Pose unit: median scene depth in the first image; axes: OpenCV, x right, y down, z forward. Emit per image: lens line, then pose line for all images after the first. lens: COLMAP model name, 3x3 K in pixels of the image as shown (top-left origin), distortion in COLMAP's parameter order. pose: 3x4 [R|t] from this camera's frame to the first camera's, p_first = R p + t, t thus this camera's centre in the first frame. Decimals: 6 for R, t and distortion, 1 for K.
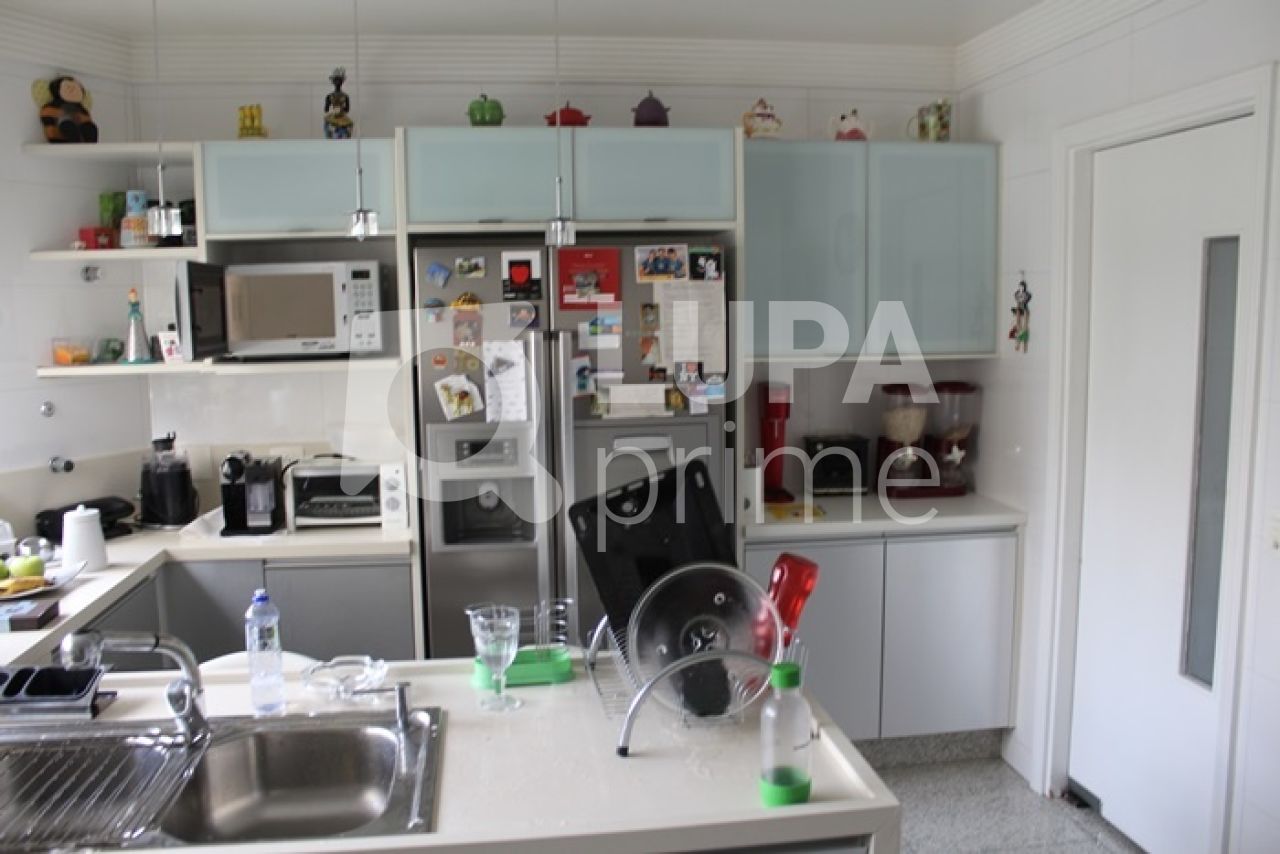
lens RADIAL K [[1068.3, 0, 640.0], [0, 1068.3, 427.0], [0, 0, 1]] dist [-0.169324, 0.156947]
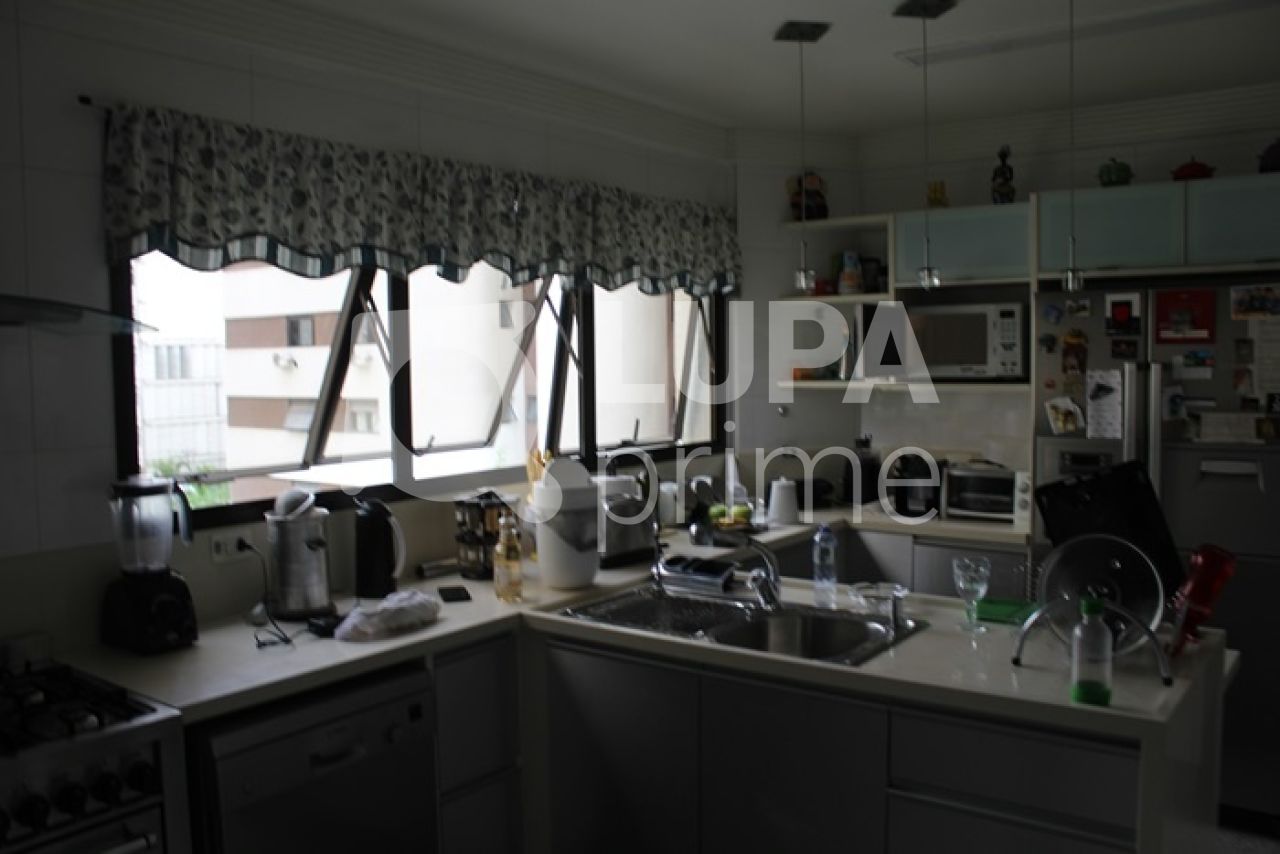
lens RADIAL K [[1068.3, 0, 640.0], [0, 1068.3, 427.0], [0, 0, 1]] dist [-0.169324, 0.156947]
pose [[0.715287, 0.052812, -0.696833, 0.302744], [-0.079251, 0.996838, -0.005801, 0.028791], [0.694323, 0.059374, 0.717210, -0.173206]]
